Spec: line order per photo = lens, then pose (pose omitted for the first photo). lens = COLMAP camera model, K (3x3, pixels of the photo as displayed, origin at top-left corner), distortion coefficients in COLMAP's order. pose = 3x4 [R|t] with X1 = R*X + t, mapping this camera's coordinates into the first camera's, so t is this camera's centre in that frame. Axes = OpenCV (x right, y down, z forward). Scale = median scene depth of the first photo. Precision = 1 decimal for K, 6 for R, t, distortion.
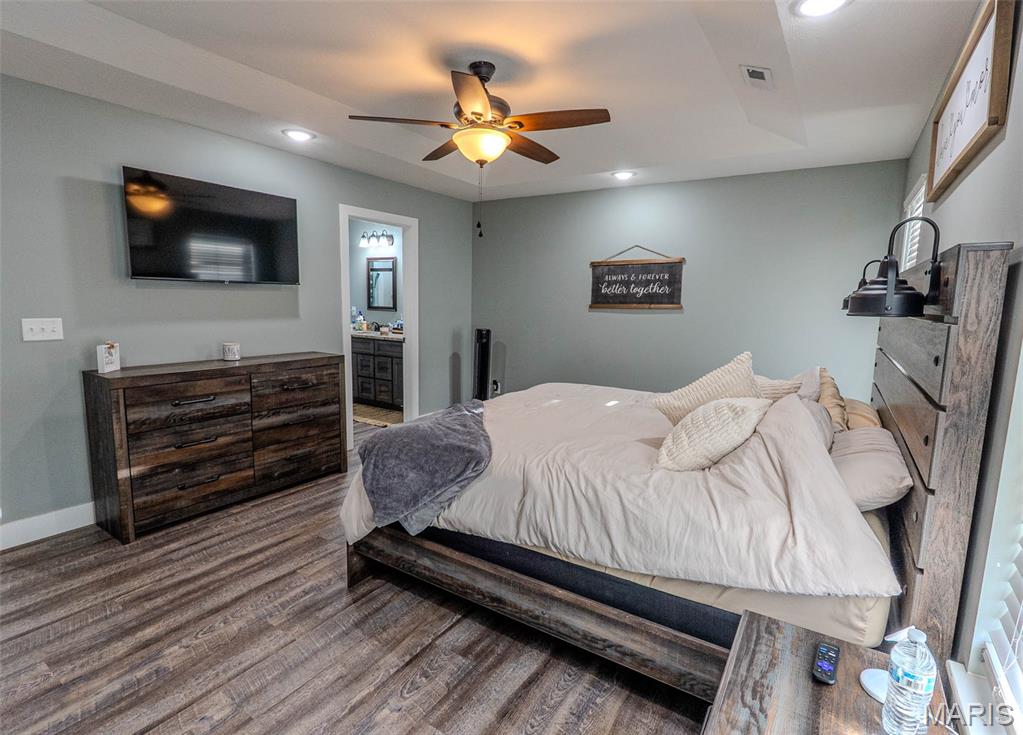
lens RADIAL K [[505.9, 0, 511.5], [0, 505.9, 367.5], [0, 0, 1]] dist [-0.003249, -0.000253]
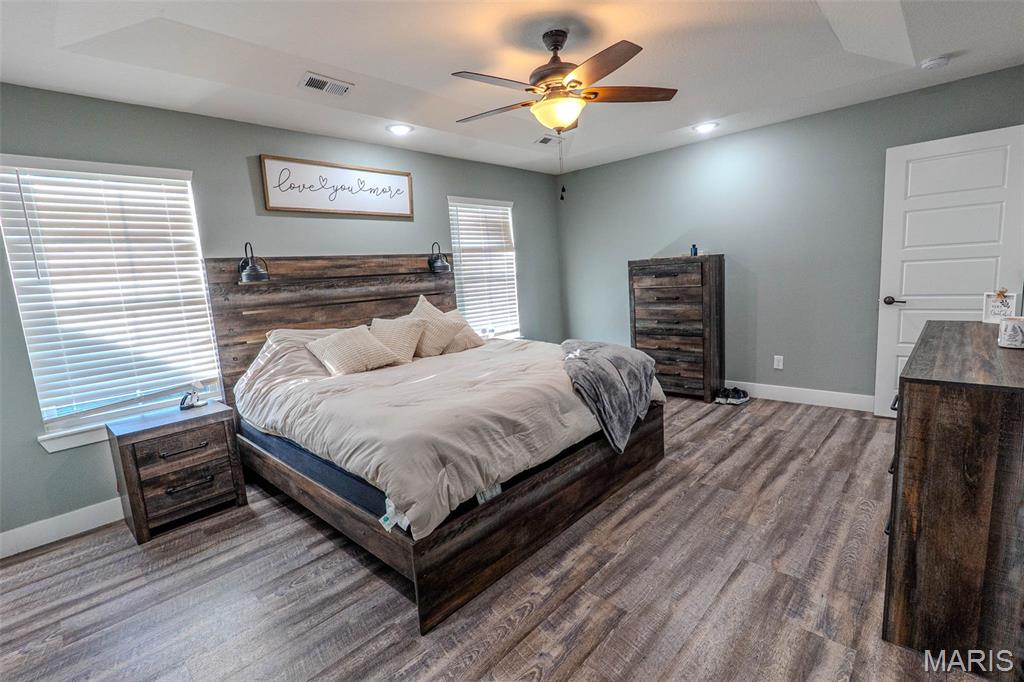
lens RADIAL K [[469.9, 0, 512.0], [0, 469.9, 339.1], [0, 0, 1]] dist [-0.004370, 0.000378]
pose [[-0.983941, 0.015696, 0.177804, -0.103660], [0.065693, 0.958053, 0.278962, -0.212657], [-0.165967, 0.286162, -0.943698, 1.647684]]
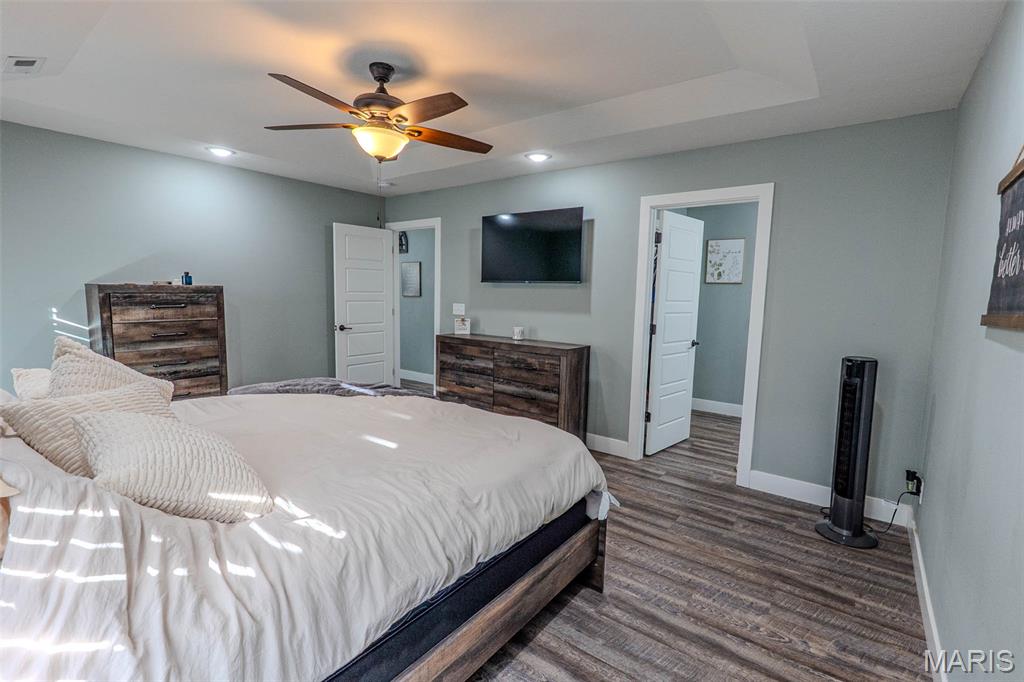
lens RADIAL K [[469.9, 0, 512.0], [0, 469.9, 339.1], [0, 0, 1]] dist [-0.004370, 0.000378]
pose [[-0.069611, 0.080982, -0.994282, 0.737100], [-0.159749, 0.982932, 0.091242, -0.134643], [0.984700, 0.165187, -0.055487, 1.106286]]
